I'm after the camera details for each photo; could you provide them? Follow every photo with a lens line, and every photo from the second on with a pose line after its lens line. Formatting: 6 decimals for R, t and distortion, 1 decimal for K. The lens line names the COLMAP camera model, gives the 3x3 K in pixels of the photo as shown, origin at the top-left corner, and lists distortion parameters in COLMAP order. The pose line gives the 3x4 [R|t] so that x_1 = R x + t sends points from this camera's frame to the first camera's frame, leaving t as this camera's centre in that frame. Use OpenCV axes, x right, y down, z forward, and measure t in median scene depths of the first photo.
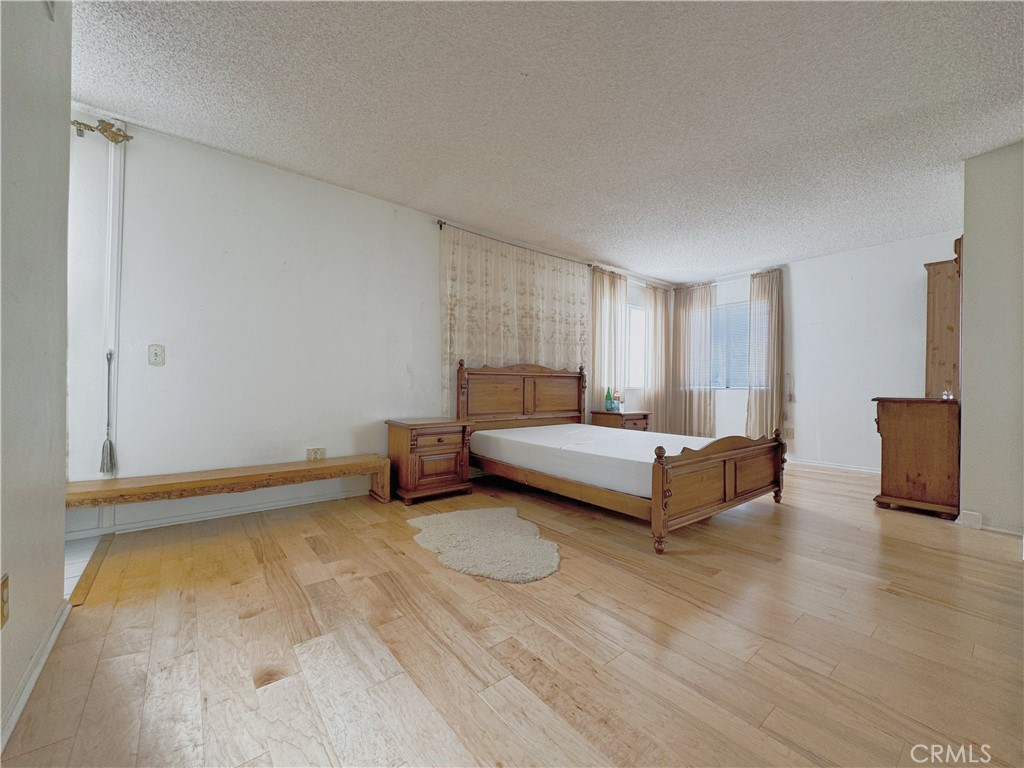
lens RADIAL K [[406.2, 0, 512.0], [0, 406.2, 384.0], [0, 0, 1]] dist [-0.000730, 0.000041]
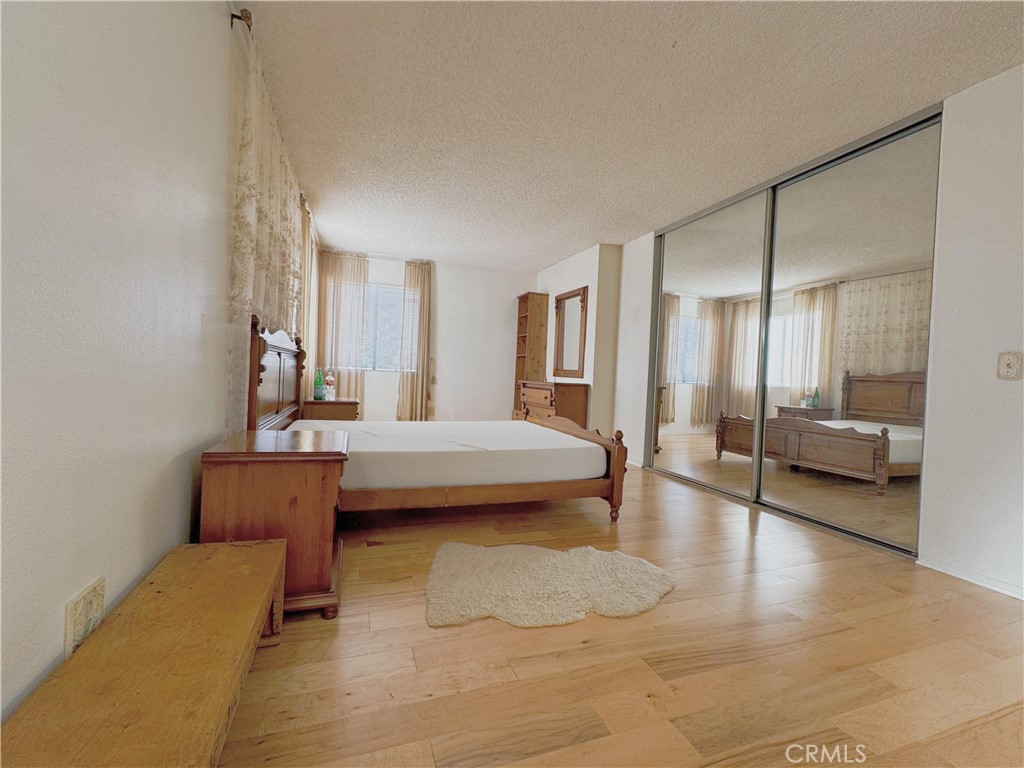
lens RADIAL K [[439.8, 0, 512.0], [0, 439.8, 384.0], [0, 0, 1]] dist [-0.001411, -0.000403]
pose [[0.326846, -0.015665, 0.944948, -0.540843], [-0.043375, 0.998560, 0.031556, -0.004785], [-0.944082, -0.051301, 0.325696, 0.508910]]
